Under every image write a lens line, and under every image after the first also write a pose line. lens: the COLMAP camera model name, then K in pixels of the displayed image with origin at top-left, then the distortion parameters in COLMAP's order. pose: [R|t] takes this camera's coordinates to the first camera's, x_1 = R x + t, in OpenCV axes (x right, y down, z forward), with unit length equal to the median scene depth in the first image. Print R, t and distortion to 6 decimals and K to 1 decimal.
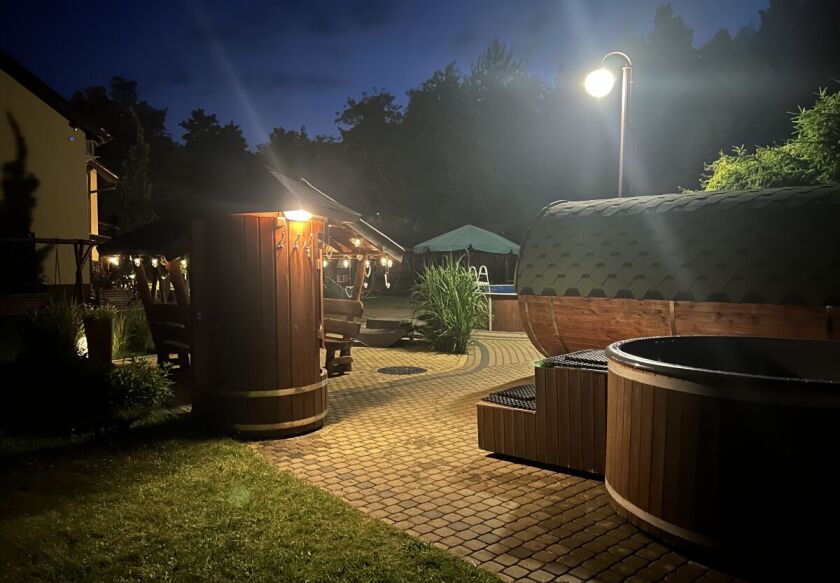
lens RADIAL K [[622.6, 0, 420.0], [0, 622.6, 270.8], [0, 0, 1]] dist [0.007264, -0.000491]
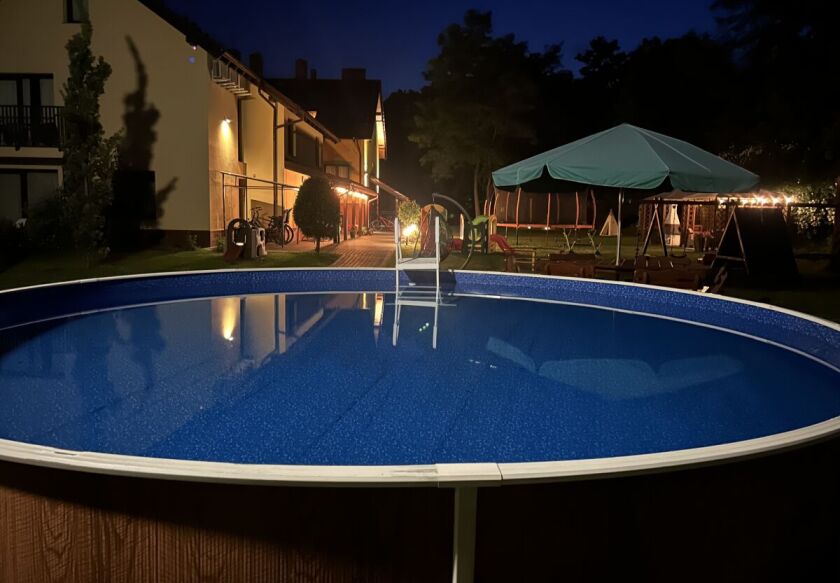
lens RADIAL K [[622.6, 0, 420.0], [0, 622.6, 270.8], [0, 0, 1]] dist [0.007264, -0.000491]
pose [[0.716135, 0.082024, -0.693125, 0.137875], [-0.031707, 0.995869, 0.085092, -0.003296], [0.697241, -0.038961, 0.715777, 0.292911]]
